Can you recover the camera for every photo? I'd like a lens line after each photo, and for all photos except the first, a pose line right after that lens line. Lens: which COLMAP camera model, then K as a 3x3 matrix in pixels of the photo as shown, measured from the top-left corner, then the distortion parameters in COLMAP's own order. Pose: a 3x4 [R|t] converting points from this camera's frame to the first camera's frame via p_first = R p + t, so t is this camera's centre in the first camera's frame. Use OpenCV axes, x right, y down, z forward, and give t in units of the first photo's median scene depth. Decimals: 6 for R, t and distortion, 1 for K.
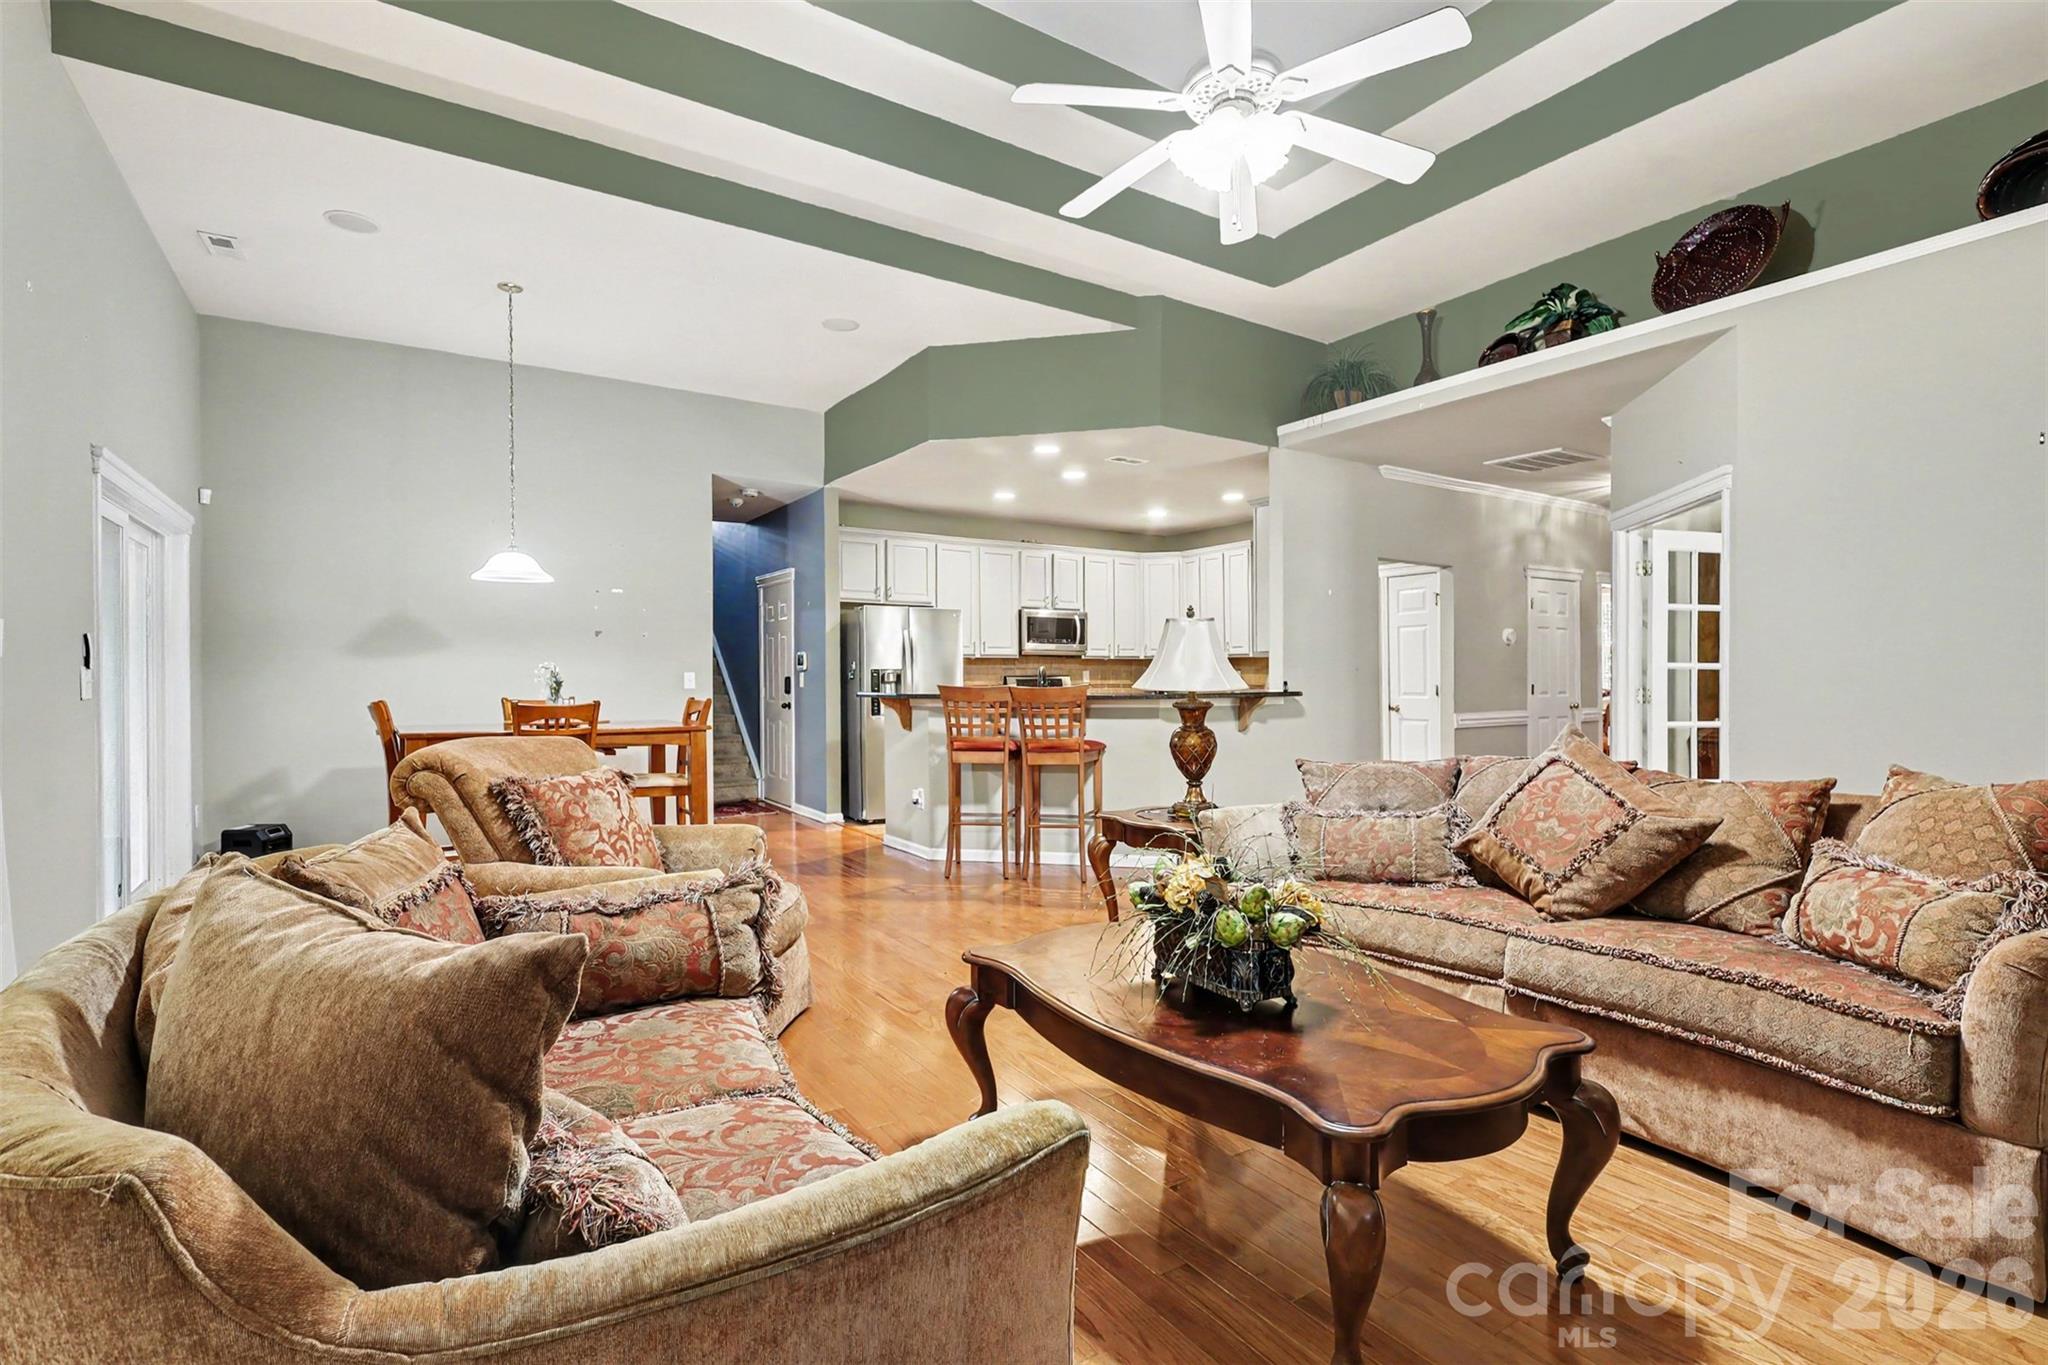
lens RADIAL K [[948.9, 0, 1023.7], [0, 948.9, 680.7], [0, 0, 1]] dist [0.000993, 0.000570]
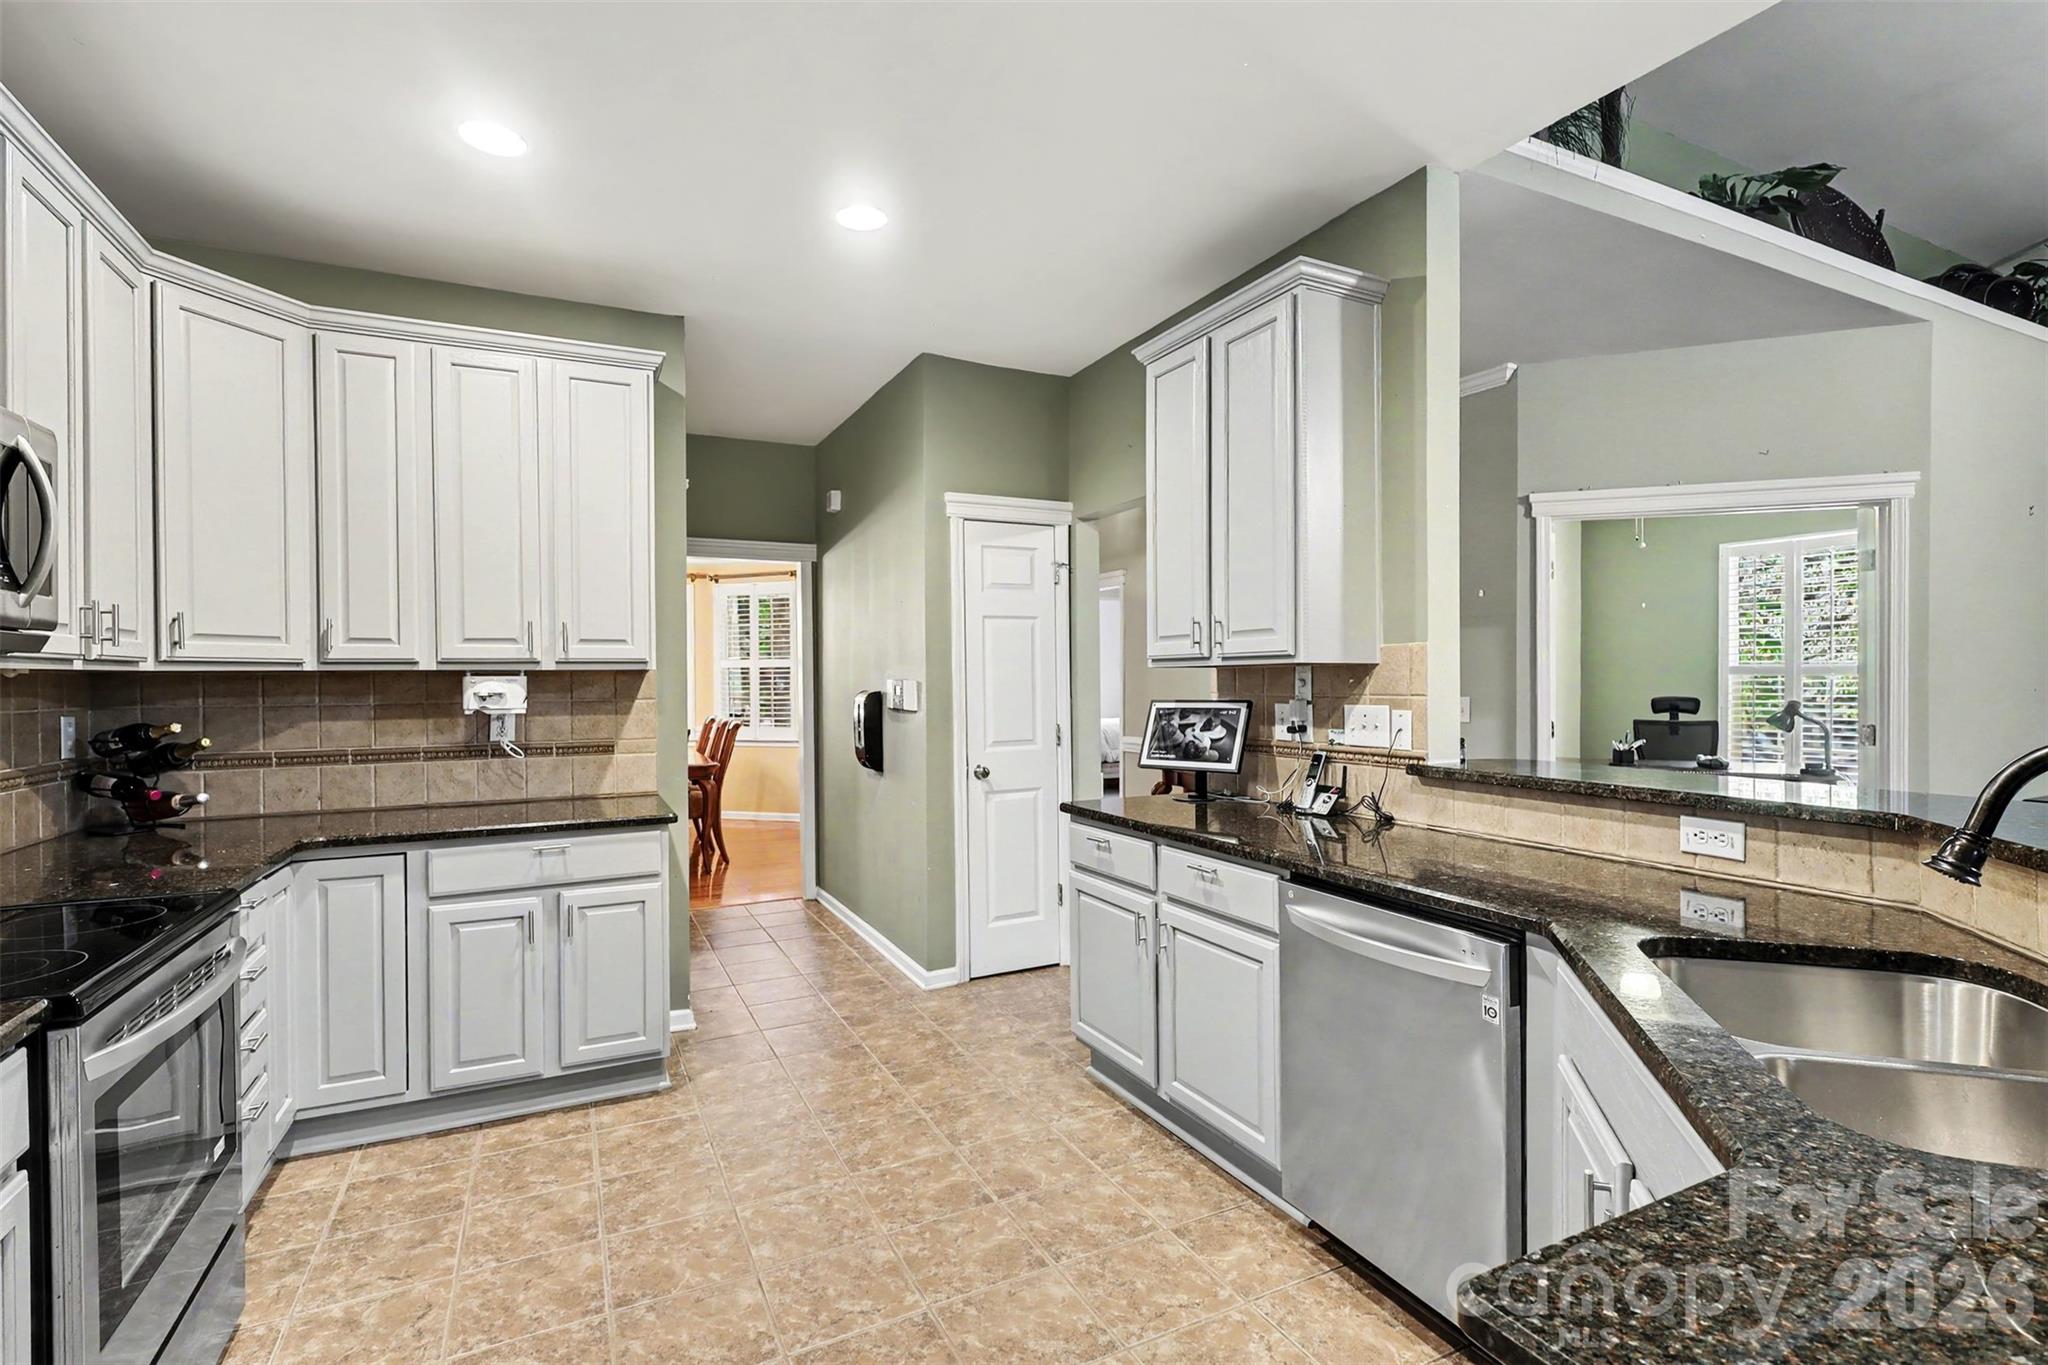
lens RADIAL K [[948.9, 0, 1023.8], [0, 948.9, 693.4], [0, 0, 1]] dist [0.000993, 0.000570]
pose [[0.117900, -0.000903, 0.993025, -0.127108], [0.007464, 0.999972, 0.000023, -0.014409], [-0.992997, 0.007409, 0.117903, 0.931750]]
